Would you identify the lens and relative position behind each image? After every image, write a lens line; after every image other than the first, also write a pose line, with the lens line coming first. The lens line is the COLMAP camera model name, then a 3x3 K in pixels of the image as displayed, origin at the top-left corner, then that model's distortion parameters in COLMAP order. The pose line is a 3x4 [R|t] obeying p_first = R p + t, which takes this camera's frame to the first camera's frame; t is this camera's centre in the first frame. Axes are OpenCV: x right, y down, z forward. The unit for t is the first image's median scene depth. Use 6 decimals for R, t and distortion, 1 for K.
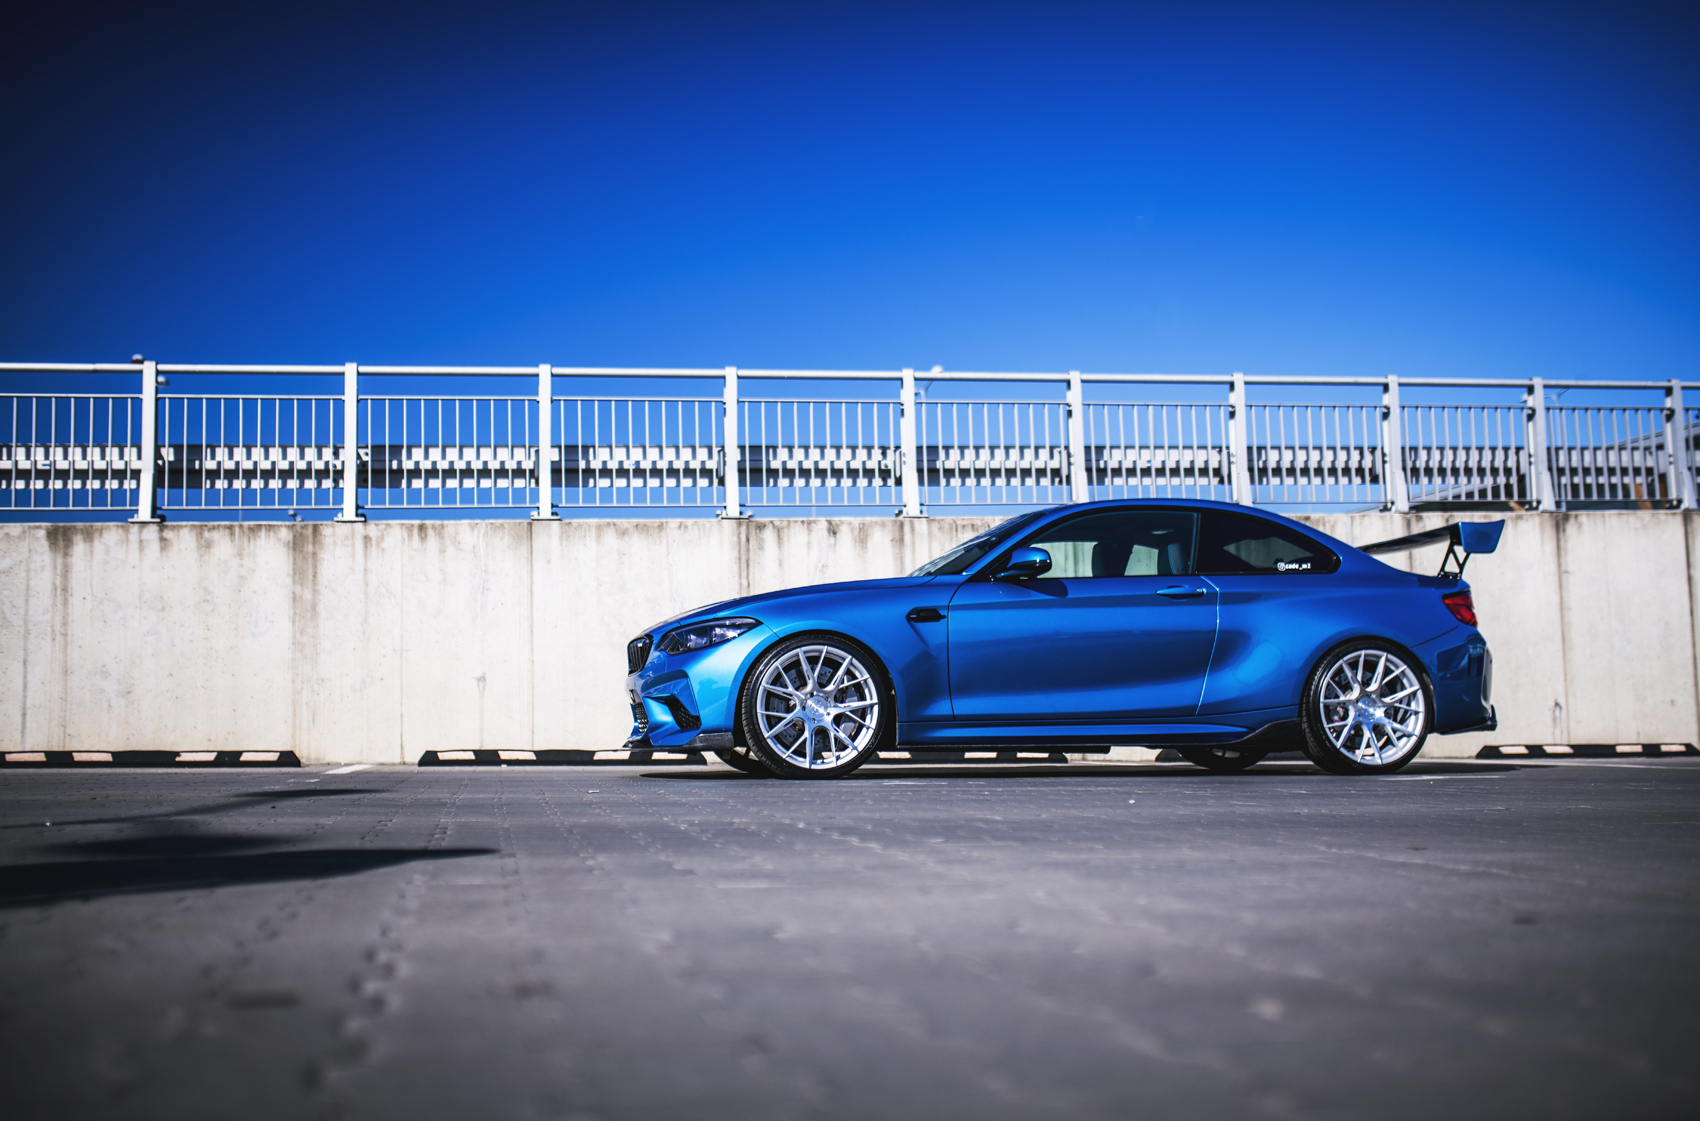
lens RADIAL K [[1705.3, 0, 850.0], [0, 1705.3, 560.5], [0, 0, 1]] dist [-0.054510, 0.034827]
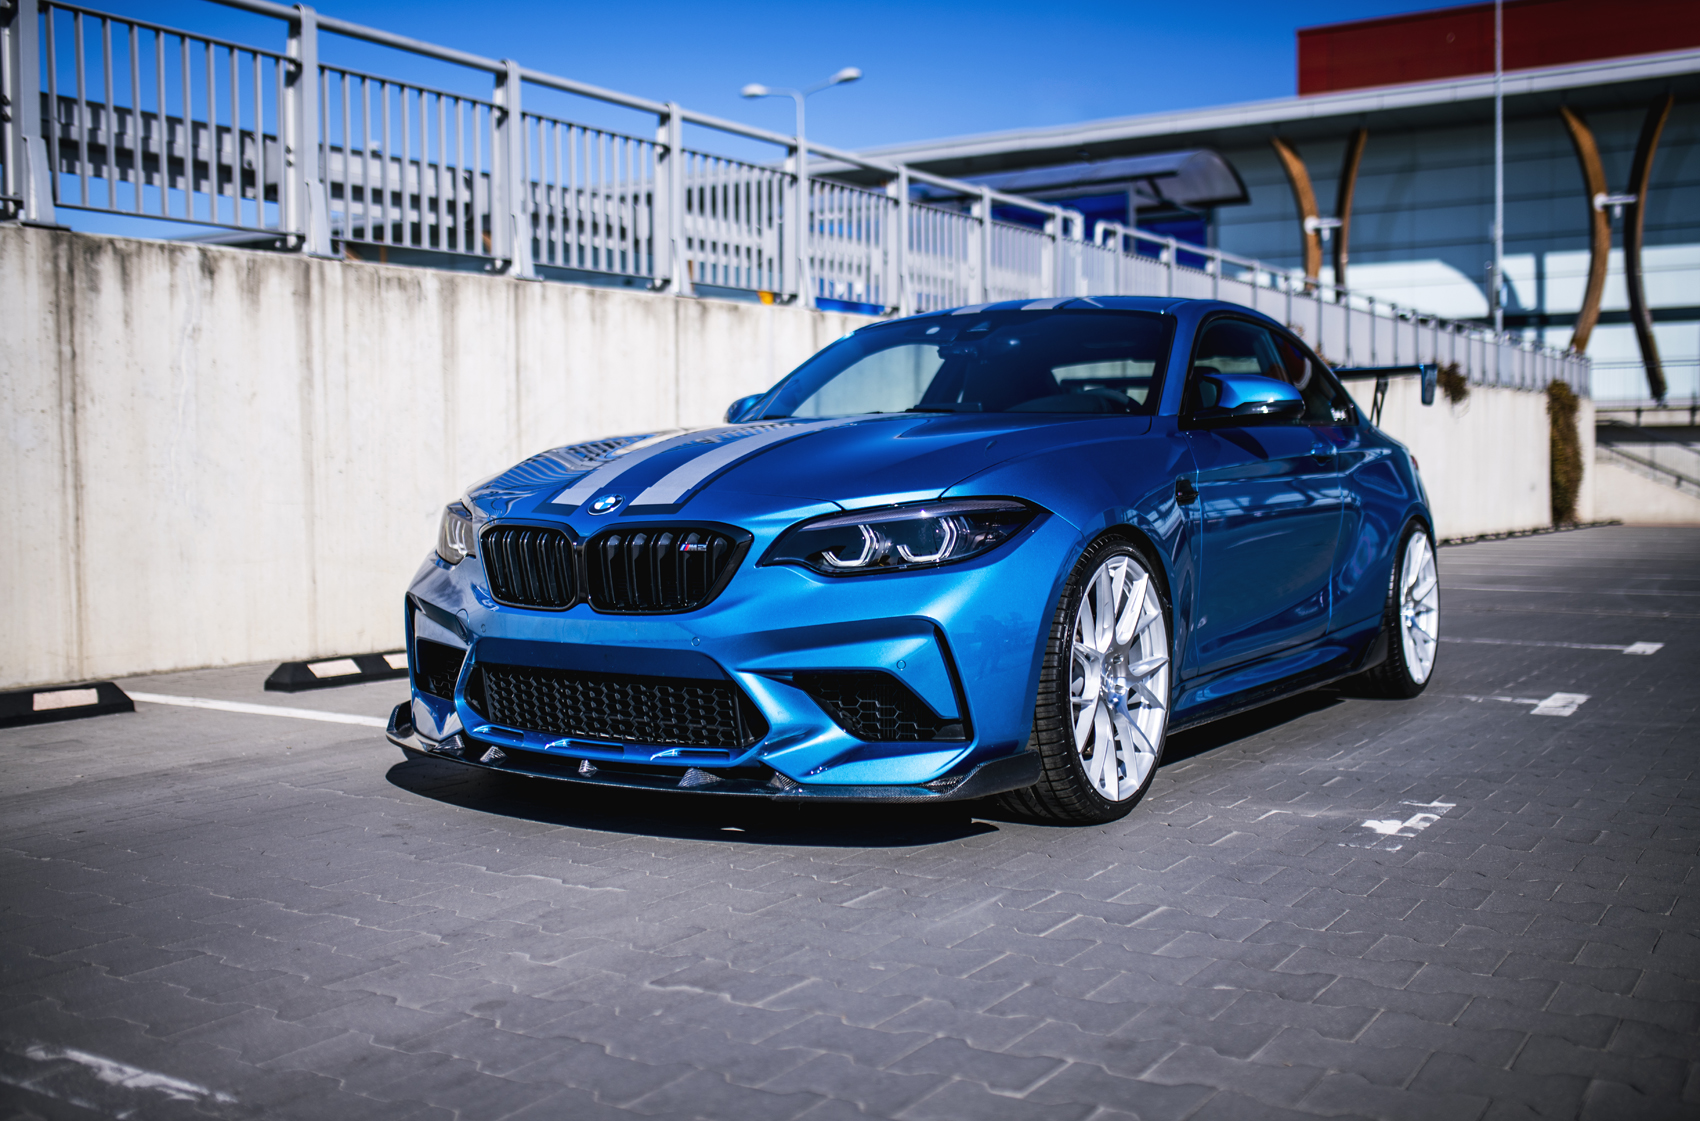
lens RADIAL K [[1671.9, 0, 856.7], [0, 1671.9, 553.1], [0, 0, 1]] dist [-0.054316, 0.105839]
pose [[0.684063, -0.025842, 0.728965, -0.288555], [-0.075740, 0.991454, 0.106222, 0.001805], [-0.725480, -0.127875, 0.676260, 0.482324]]
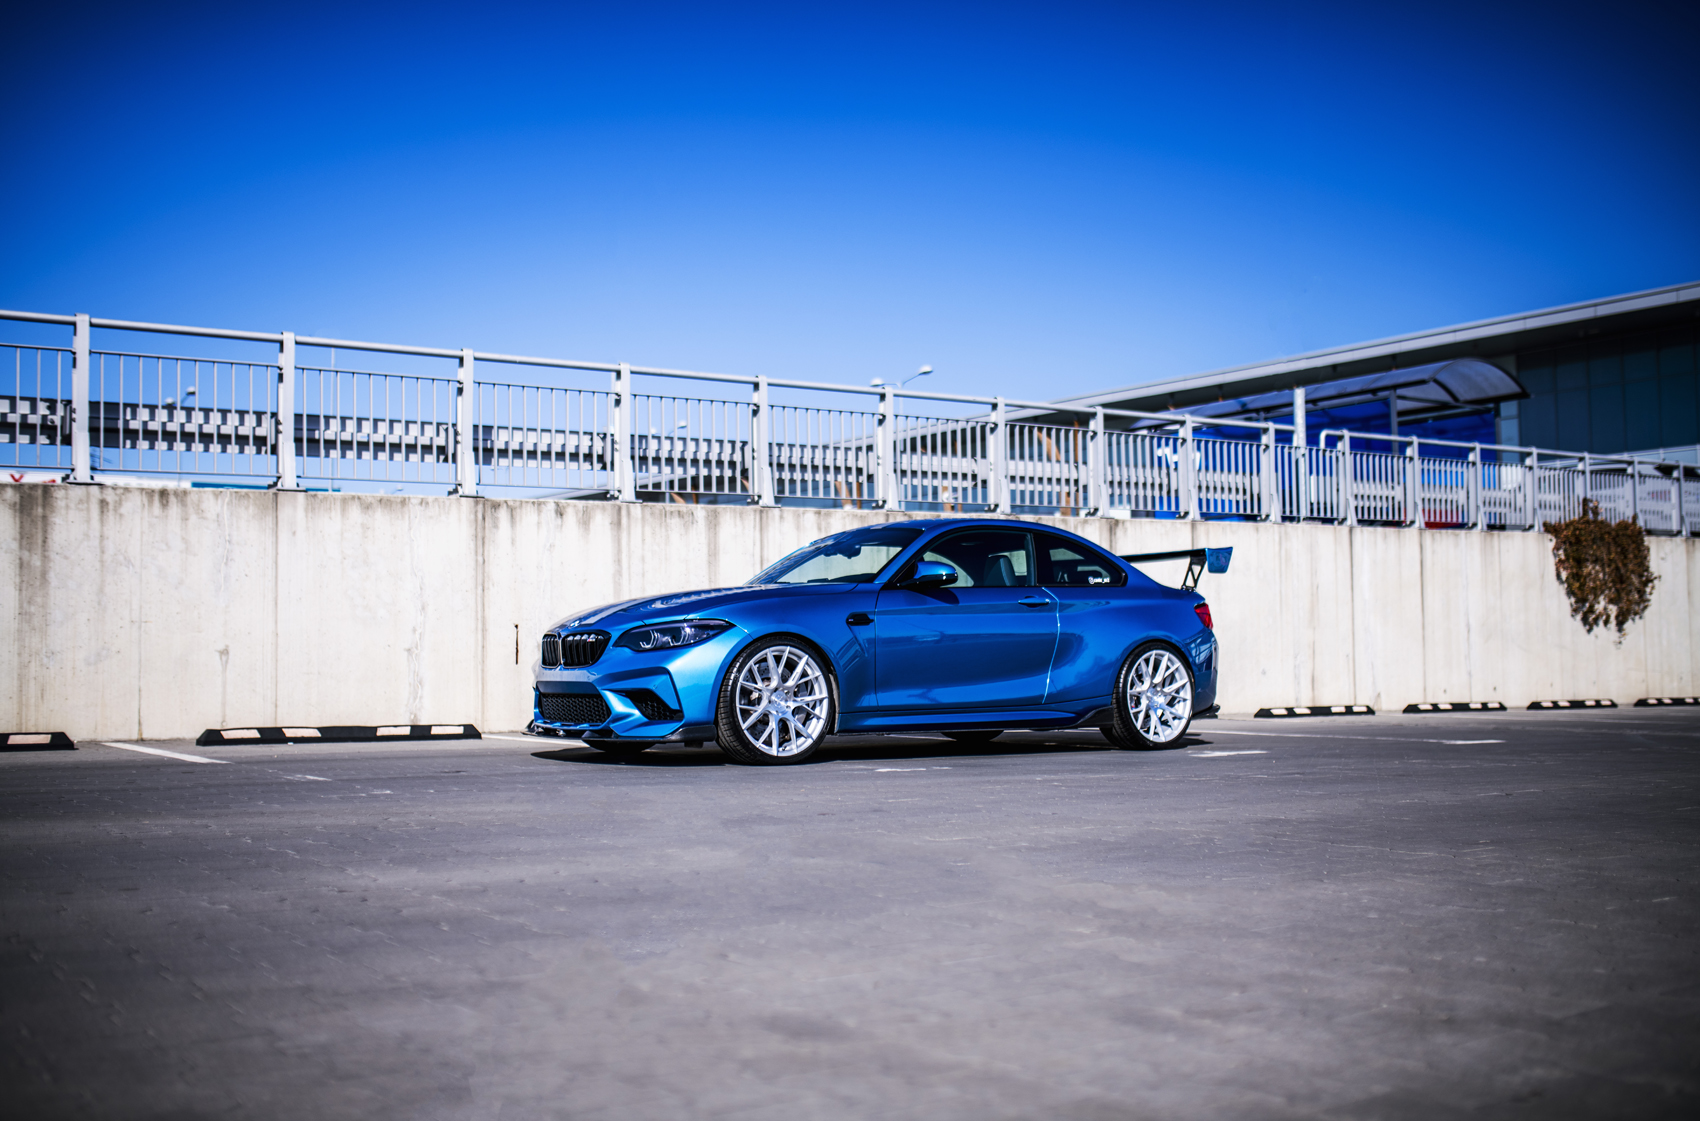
lens RADIAL K [[1671.9, 0, 856.7], [0, 1671.9, 553.1], [0, 0, 1]] dist [-0.054316, 0.105839]
pose [[0.906946, 0.032895, 0.419960, -0.294093], [-0.046692, 0.998653, 0.022613, -0.025738], [-0.418651, -0.040117, 0.907261, -0.013208]]
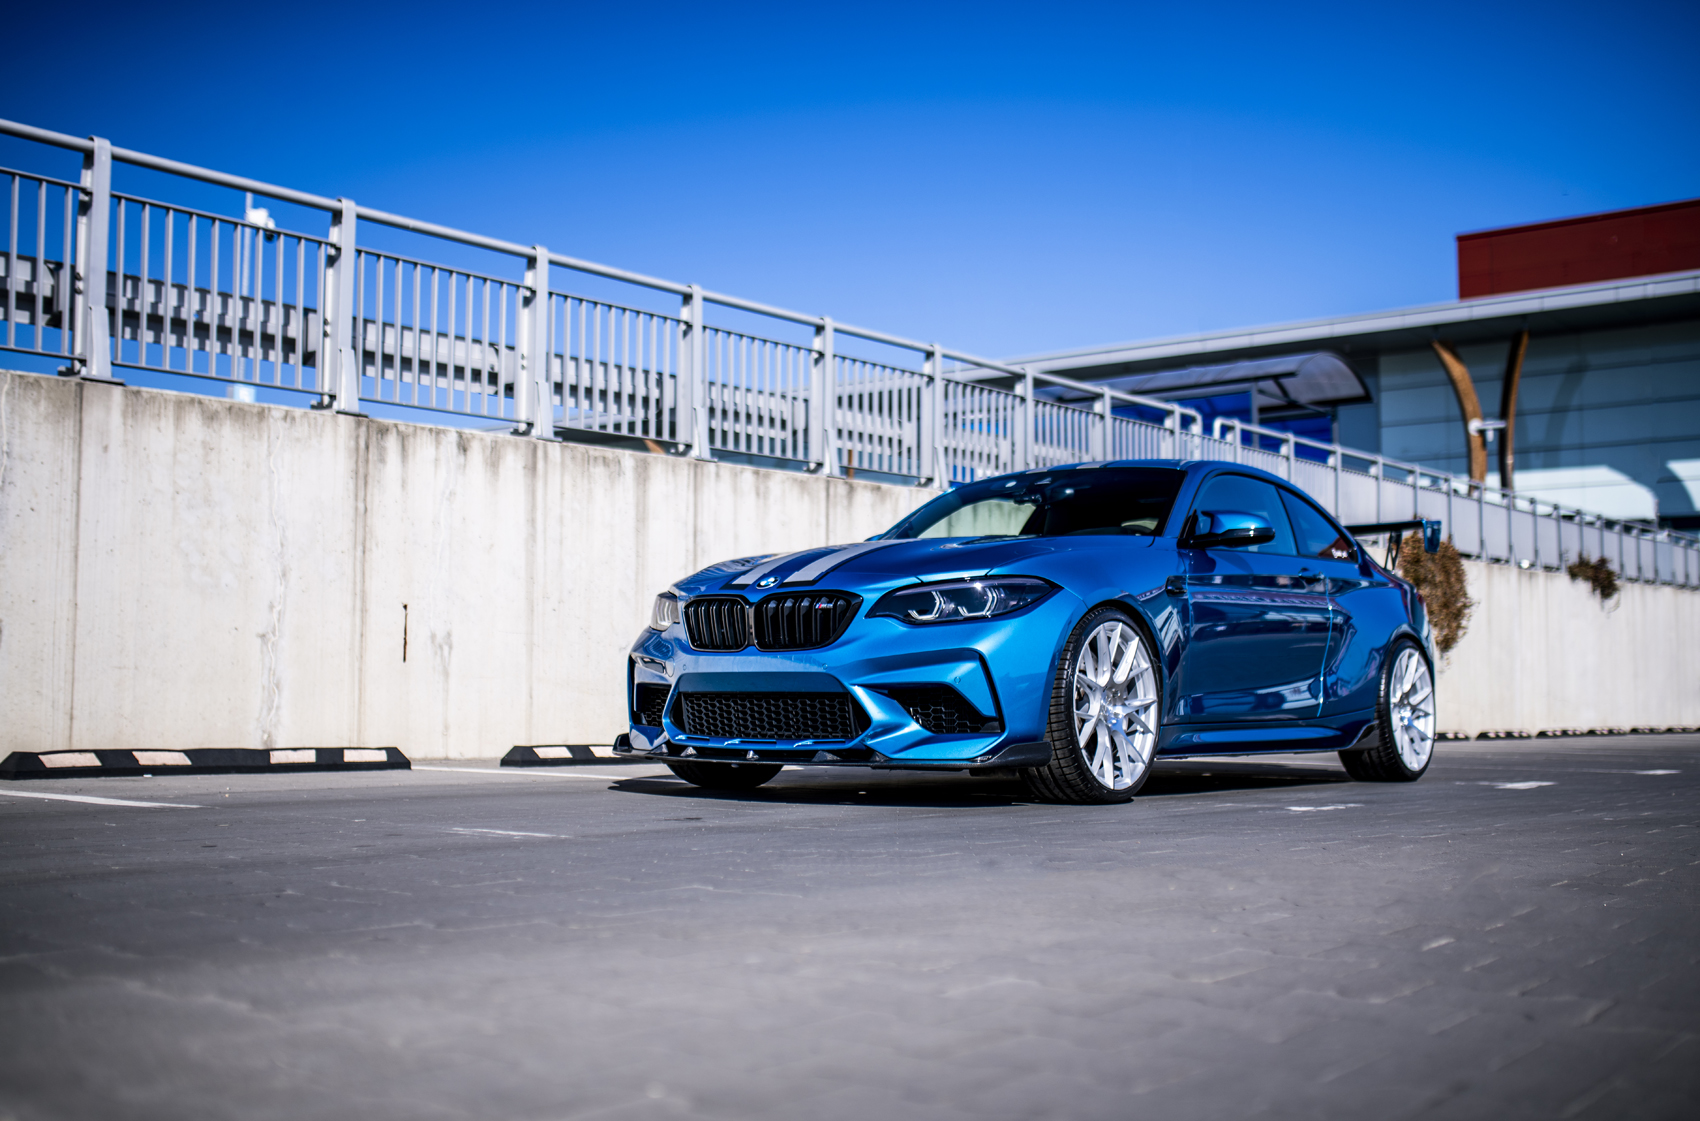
lens RADIAL K [[1756.2, 0, 850.0], [0, 1756.2, 560.5], [0, 0, 1]] dist [-0.016024, -0.006085]
pose [[0.752751, 0.065528, 0.655036, -0.403422], [-0.079771, 0.996781, -0.008044, 0.026065], [-0.653455, -0.046197, 0.755554, 0.335515]]
